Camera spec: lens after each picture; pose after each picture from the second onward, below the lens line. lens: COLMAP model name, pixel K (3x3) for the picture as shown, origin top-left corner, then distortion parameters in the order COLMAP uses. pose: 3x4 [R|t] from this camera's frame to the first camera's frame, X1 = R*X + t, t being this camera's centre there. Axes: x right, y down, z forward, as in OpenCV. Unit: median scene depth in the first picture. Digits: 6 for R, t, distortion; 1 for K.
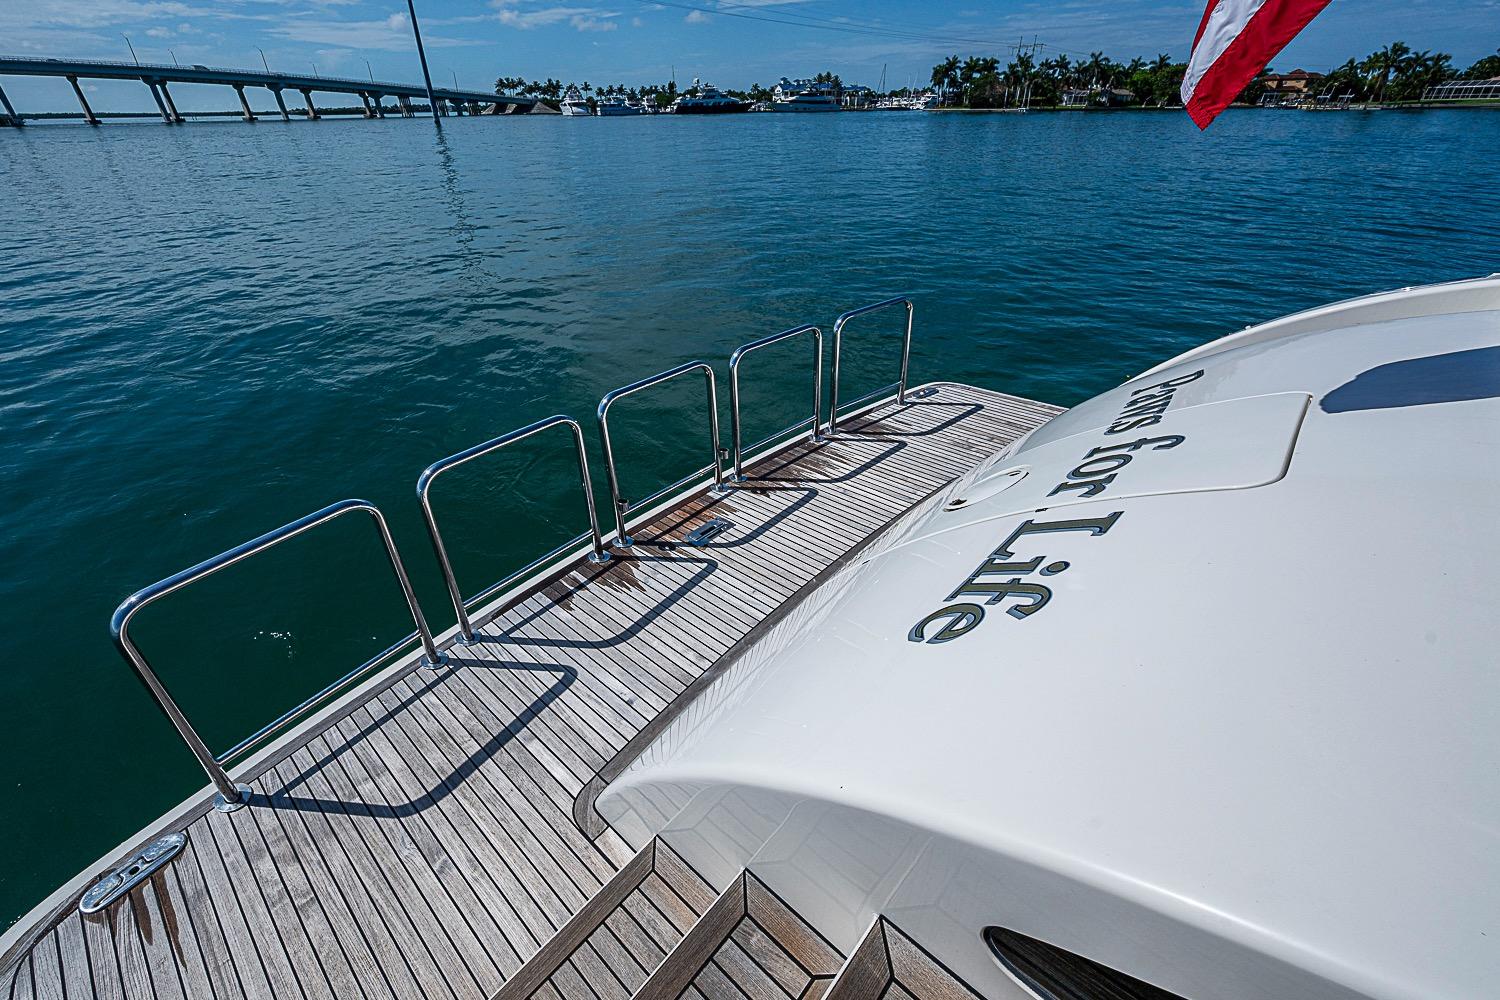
lens RADIAL K [[591.2, 0, 757.5], [0, 591.2, 500.6], [0, 0, 1]] dist [-0.002042, 0.000306]
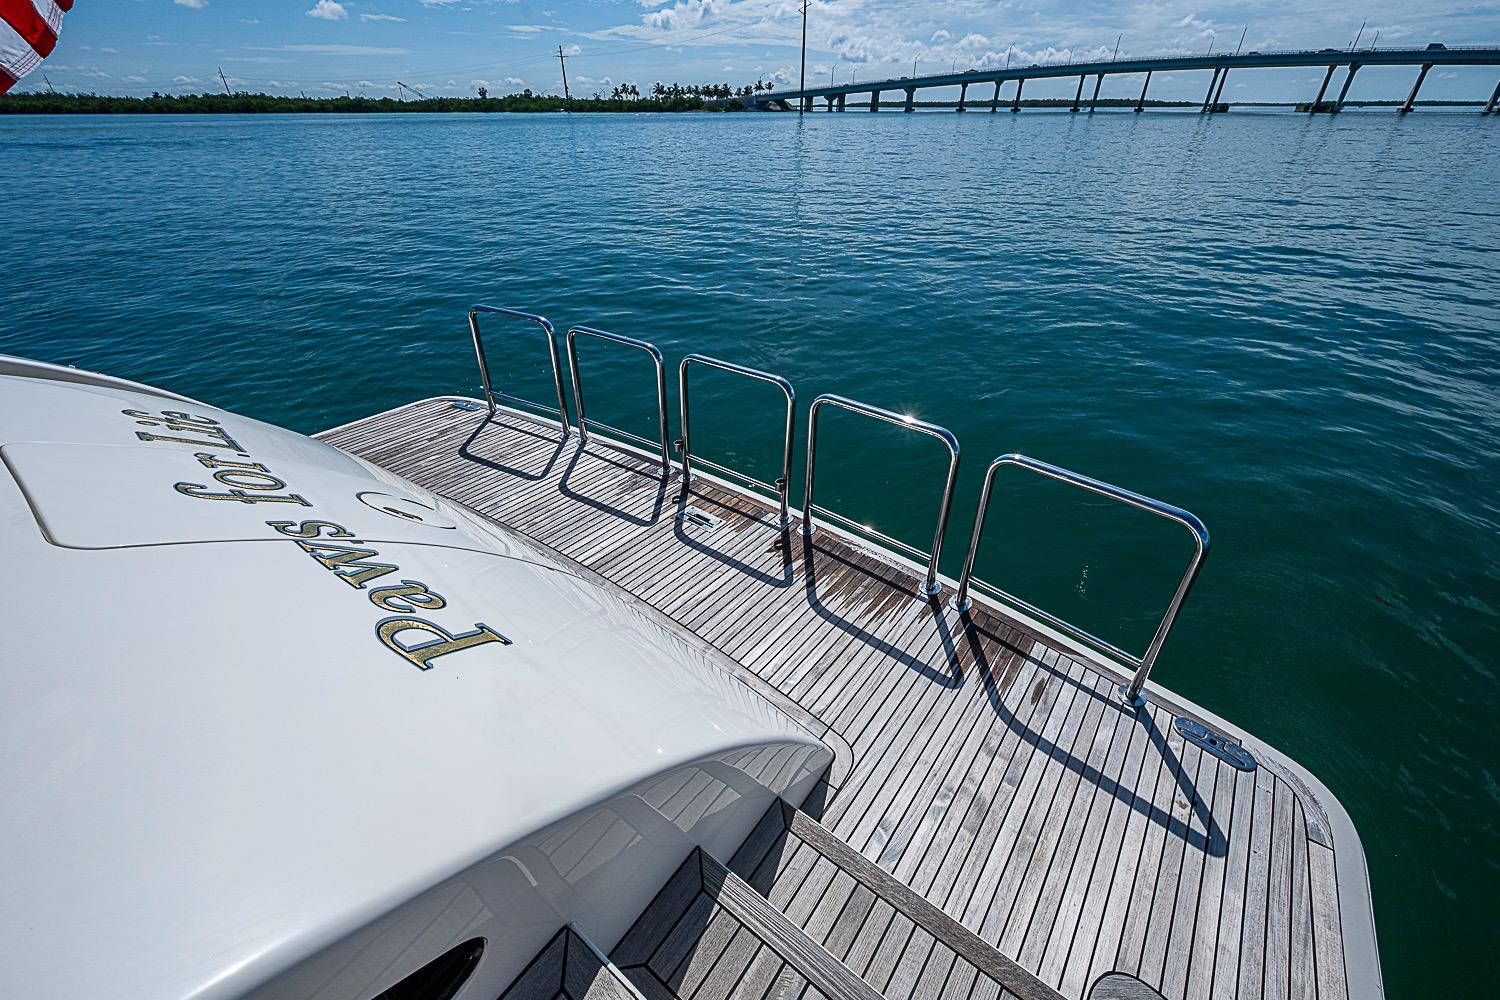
lens RADIAL K [[626.7, 0, 757.1], [0, 626.7, 498.3], [0, 0, 1]] dist [-0.001423, 0.000353]
pose [[0.082442, 0.540693, -0.837171, 0.735633], [-0.549618, 0.725402, 0.414382, -0.429084], [0.831339, 0.425961, 0.356977, 0.617333]]
